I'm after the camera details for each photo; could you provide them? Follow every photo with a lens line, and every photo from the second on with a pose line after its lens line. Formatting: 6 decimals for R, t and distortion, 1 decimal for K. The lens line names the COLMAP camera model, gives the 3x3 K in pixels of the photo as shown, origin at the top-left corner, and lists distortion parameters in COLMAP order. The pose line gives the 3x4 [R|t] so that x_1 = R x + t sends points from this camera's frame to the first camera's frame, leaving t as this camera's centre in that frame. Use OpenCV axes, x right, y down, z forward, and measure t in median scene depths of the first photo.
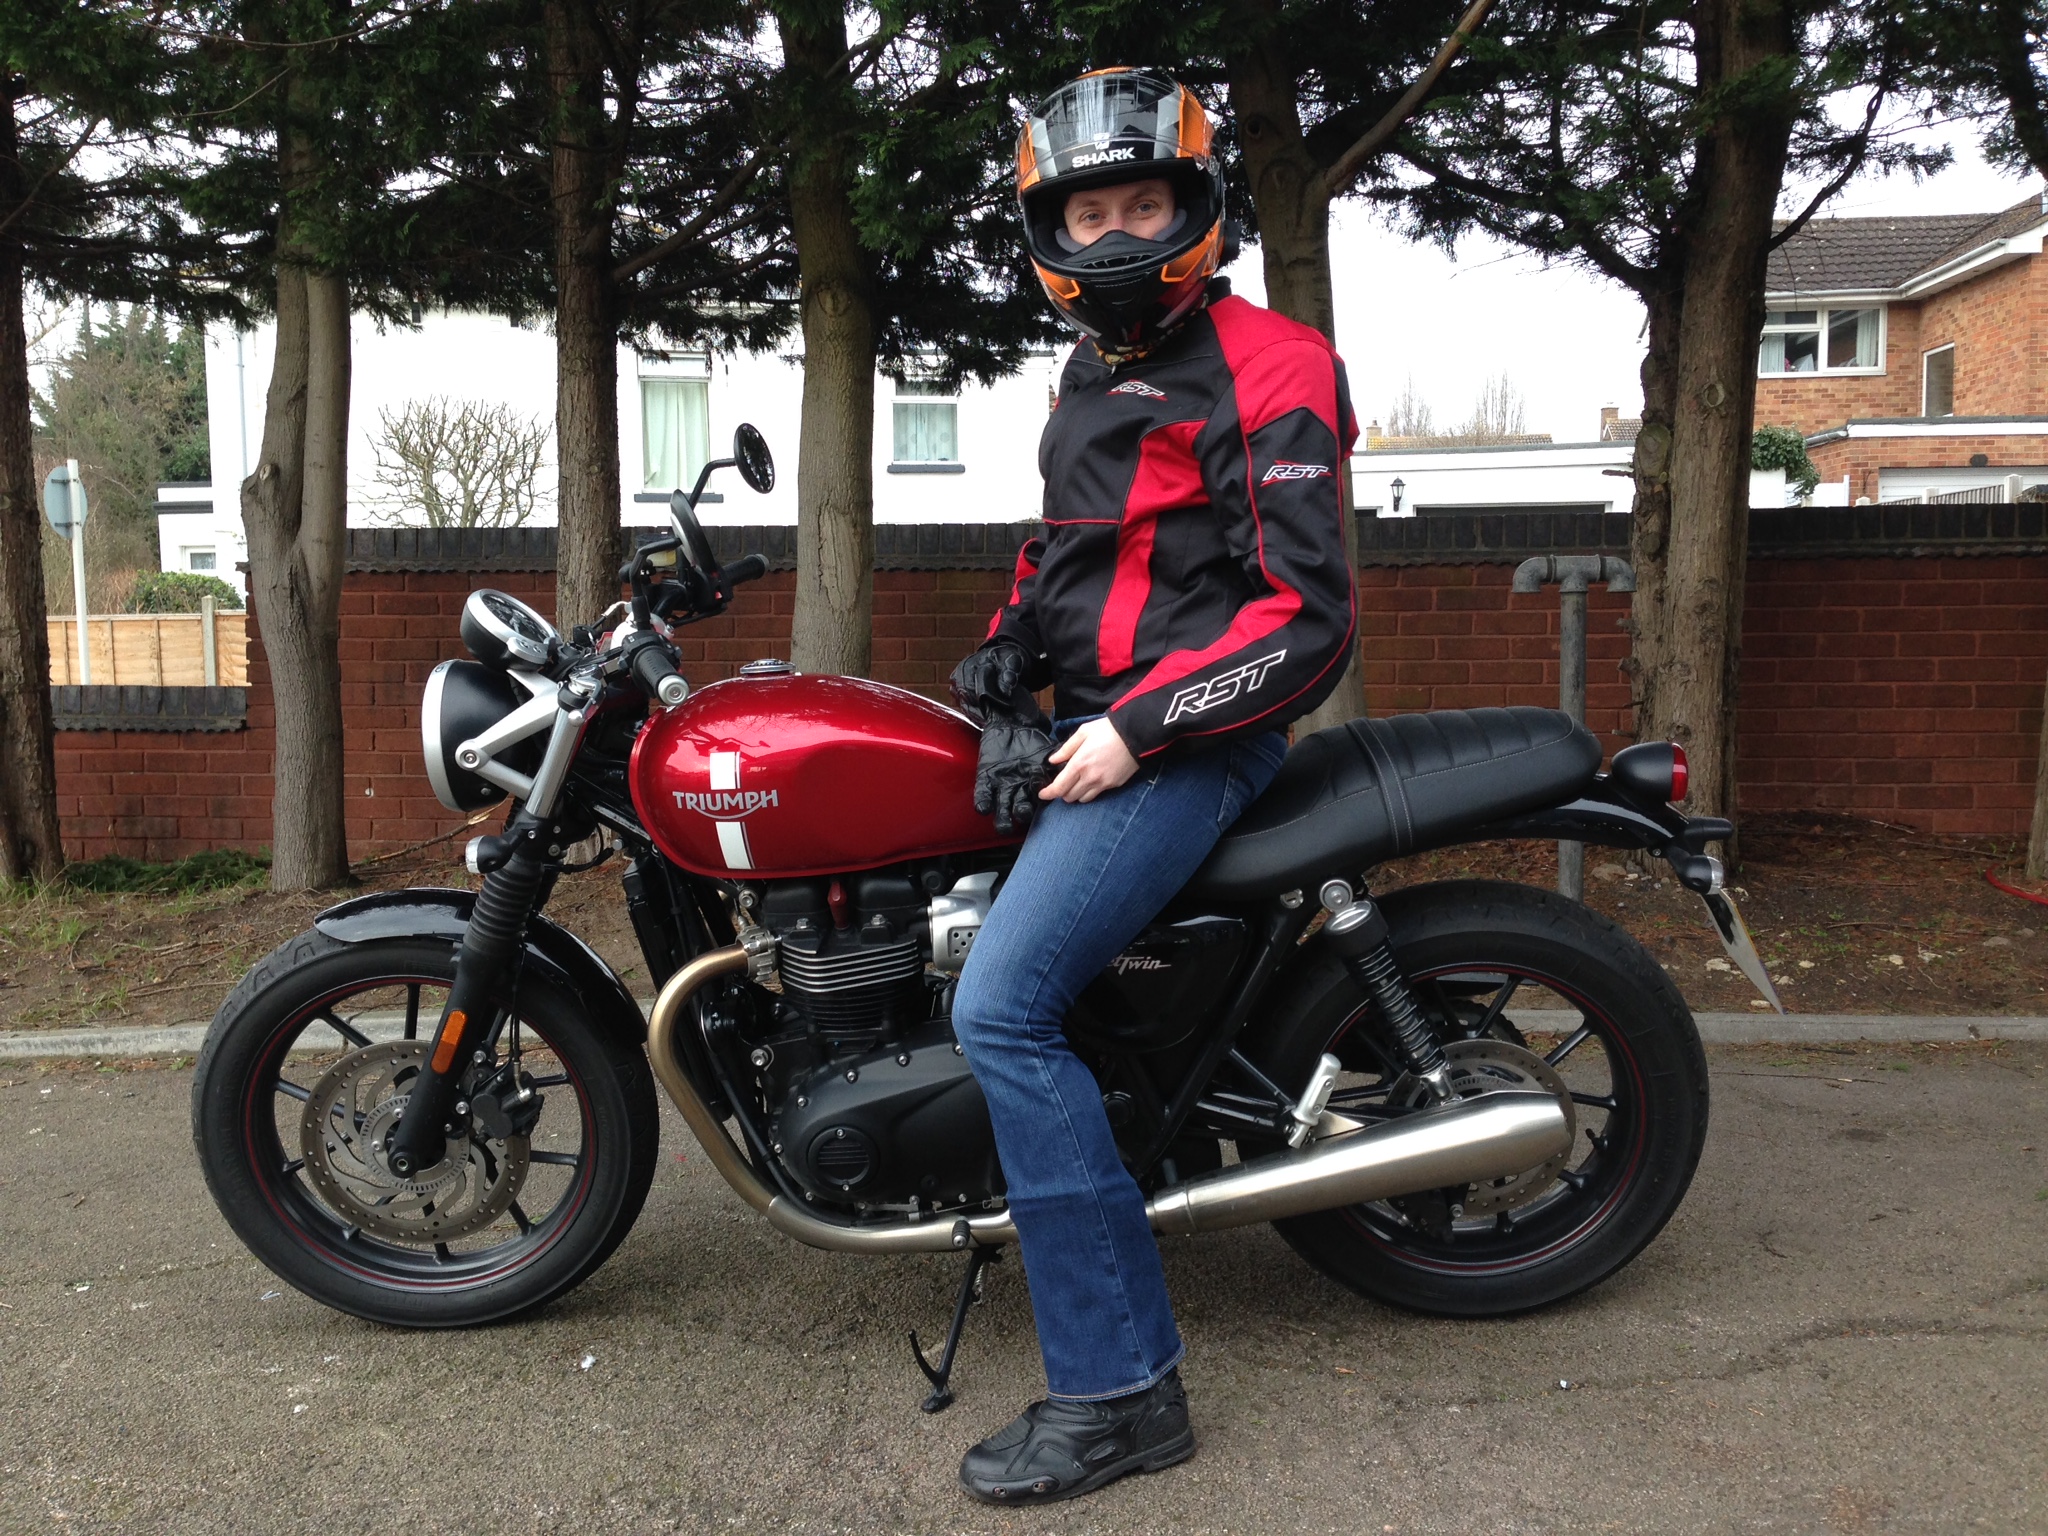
lens RADIAL K [[1830.5, 0, 1024.0], [0, 1830.5, 768.0], [0, 0, 1]] dist [0.143428, -0.265109]
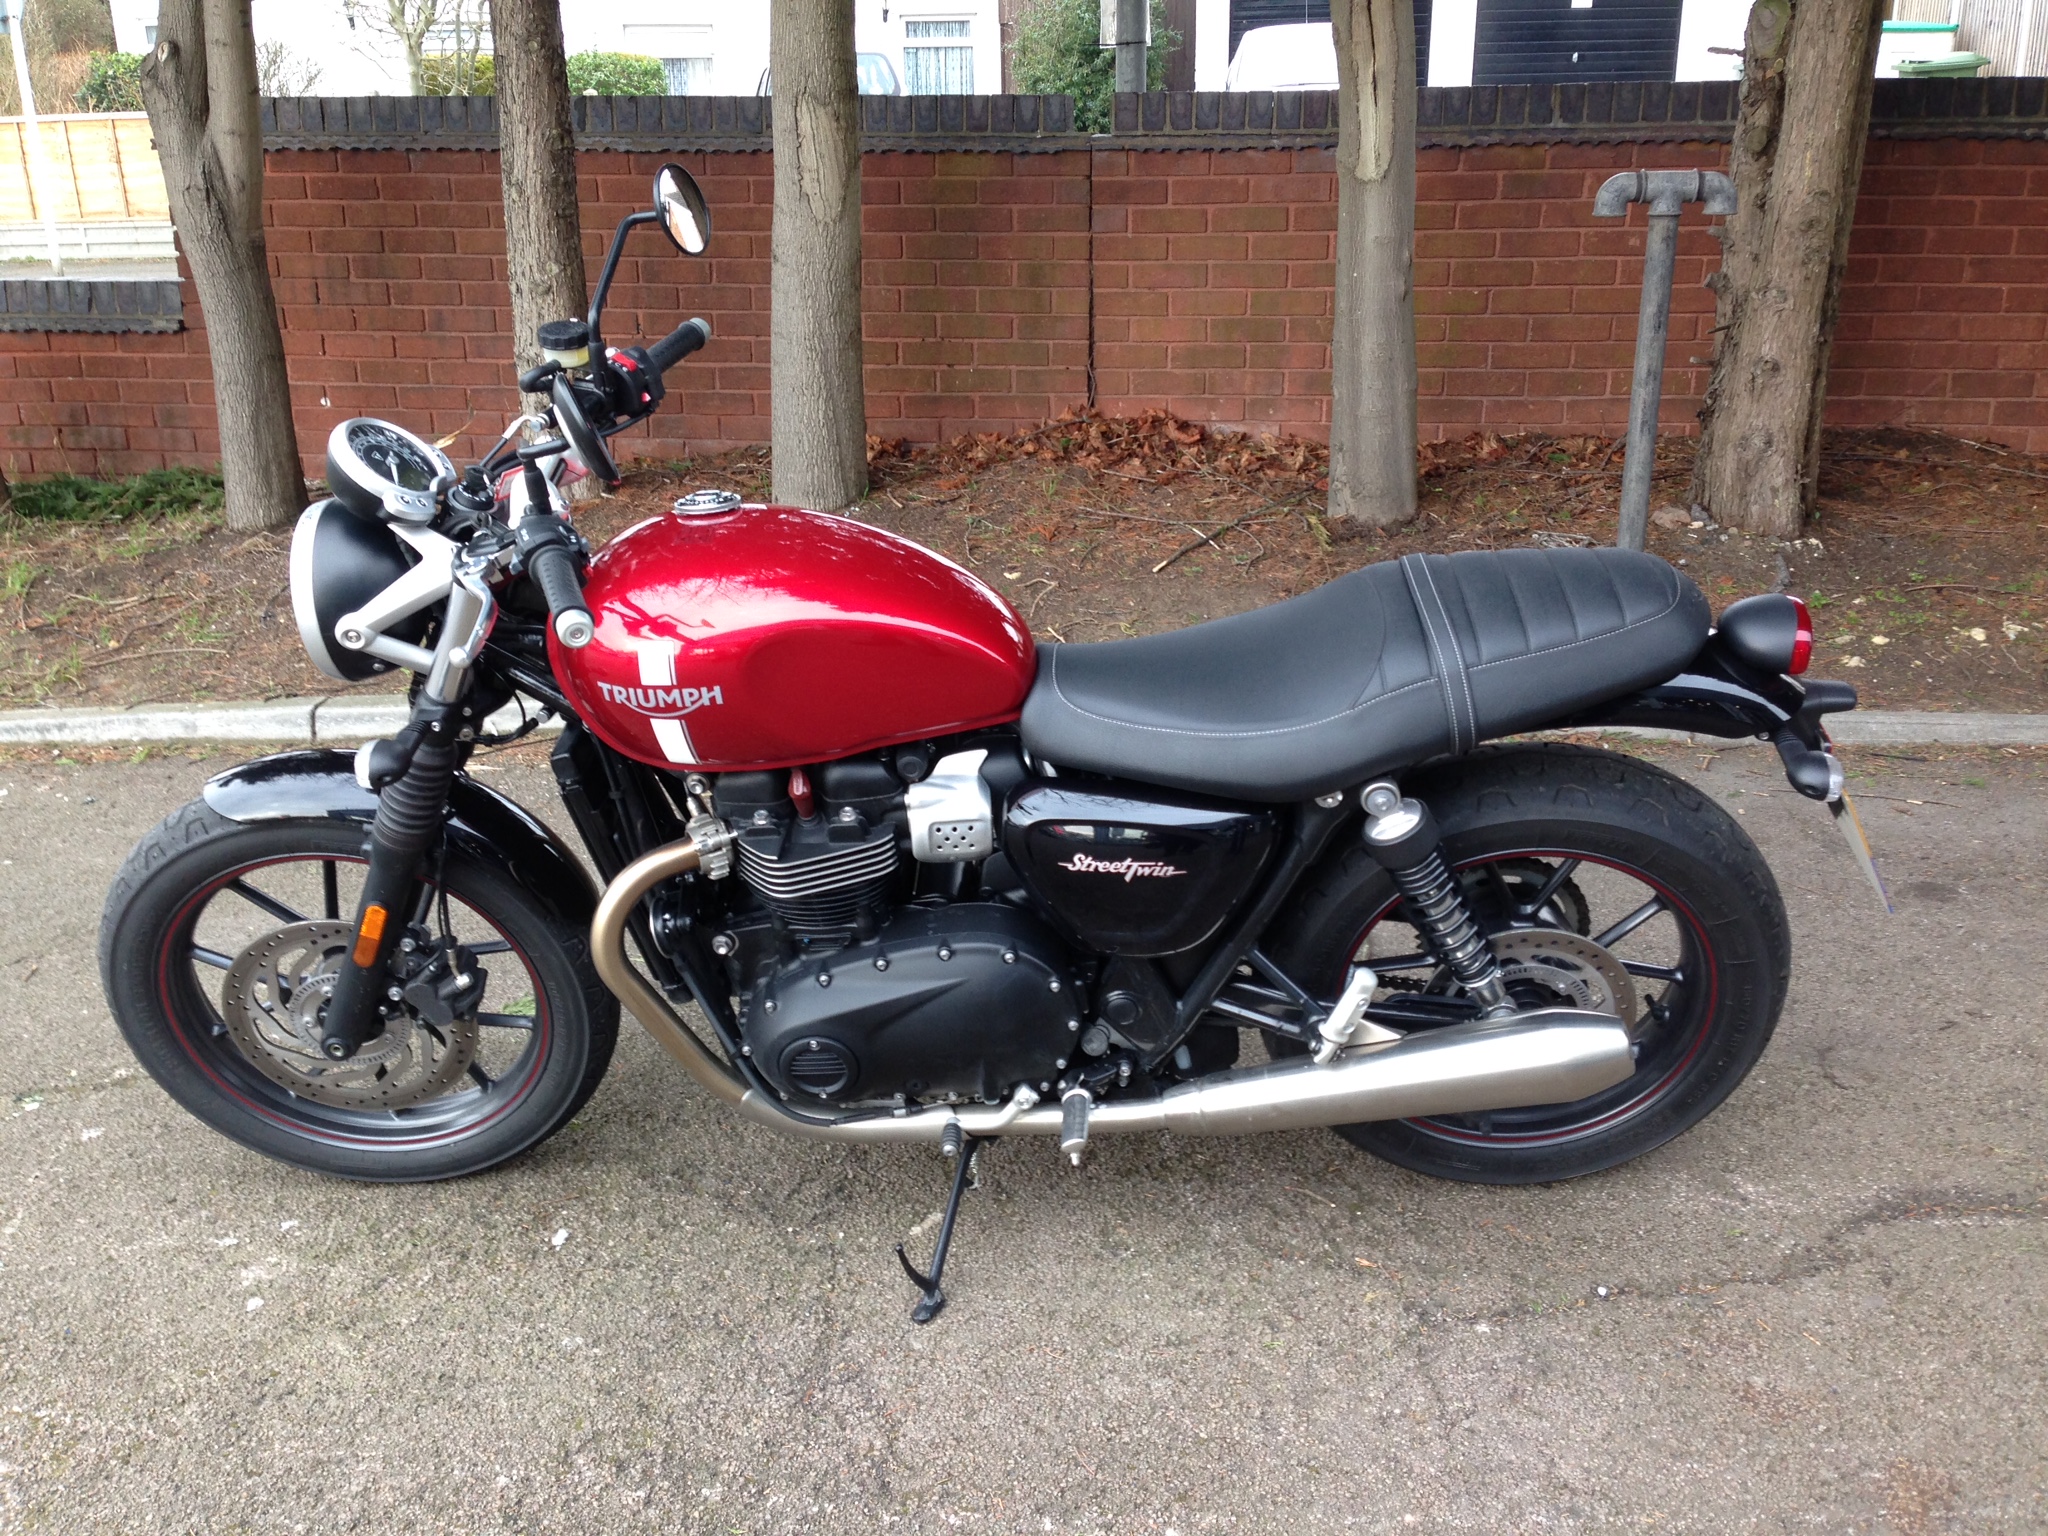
lens RADIAL K [[1830.5, 0, 1024.0], [0, 1830.5, 768.0], [0, 0, 1]] dist [0.143428, -0.265109]
pose [[0.999910, -0.005202, -0.012384, 0.013469], [0.008412, 0.961292, 0.275402, -0.166847], [0.010472, -0.275481, 0.961250, 0.166454]]
